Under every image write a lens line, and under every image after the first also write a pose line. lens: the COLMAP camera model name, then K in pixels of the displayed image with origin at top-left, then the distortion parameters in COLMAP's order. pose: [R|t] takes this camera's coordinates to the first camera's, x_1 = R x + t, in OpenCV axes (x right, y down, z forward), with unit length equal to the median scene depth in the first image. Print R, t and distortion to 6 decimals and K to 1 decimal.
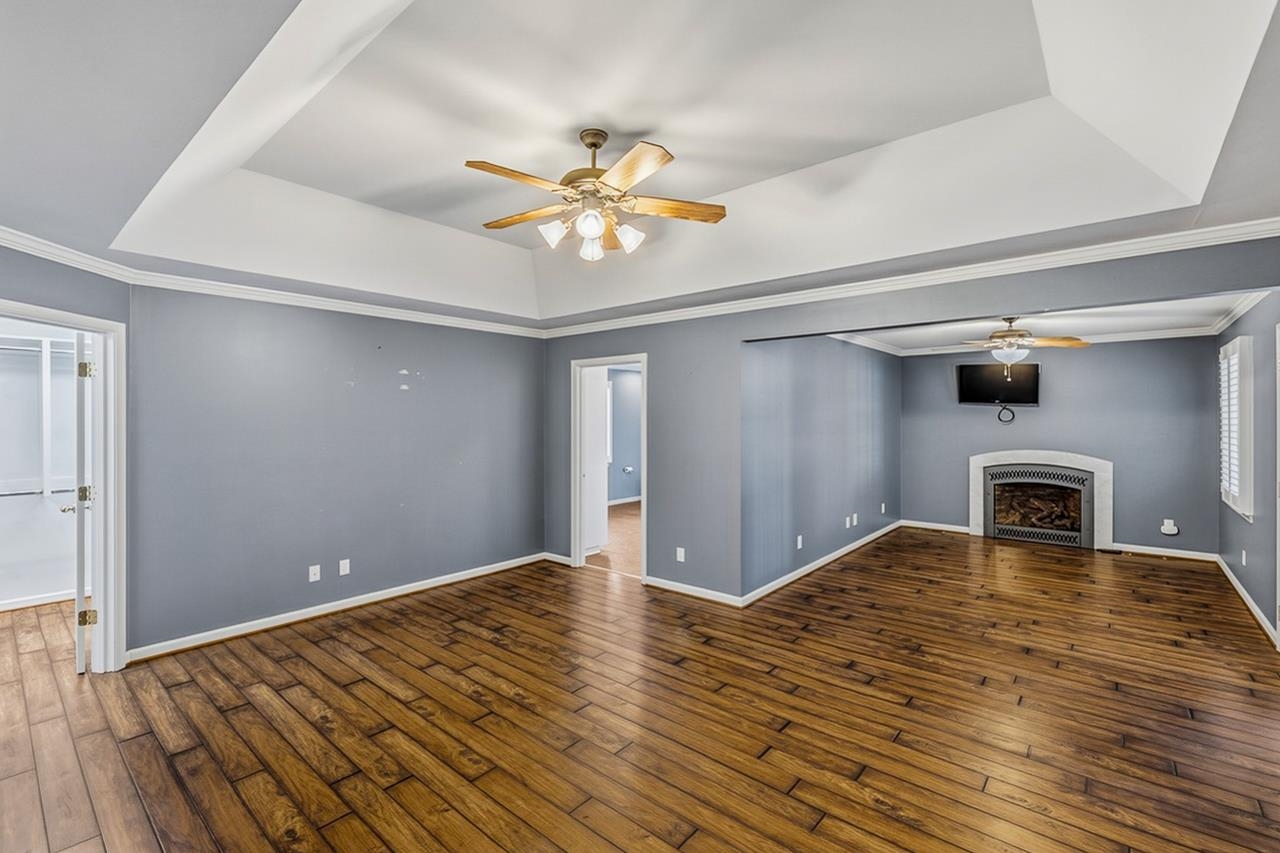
lens RADIAL K [[552.0, 0, 637.8], [0, 552.0, 420.2], [0, 0, 1]] dist [0.000920, 0.000695]
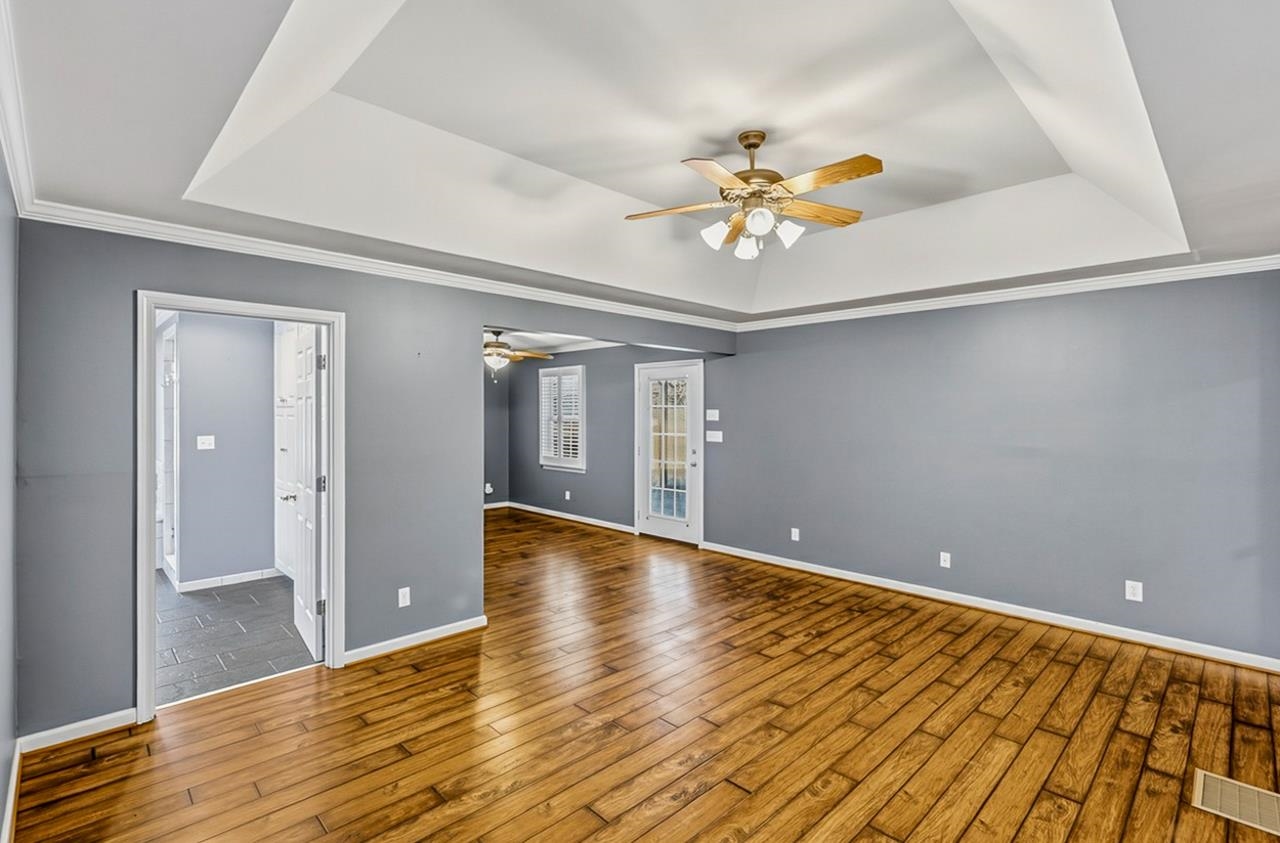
lens RADIAL K [[594.7, 0, 604.1], [0, 594.7, 428.4], [0, 0, 1]] dist [0.010883, 0.000602]
pose [[0.125657, -0.026730, 0.991714, -0.975213], [-0.004550, 0.999611, 0.027519, -0.009834], [-0.992063, -0.007970, 0.125487, 0.913700]]
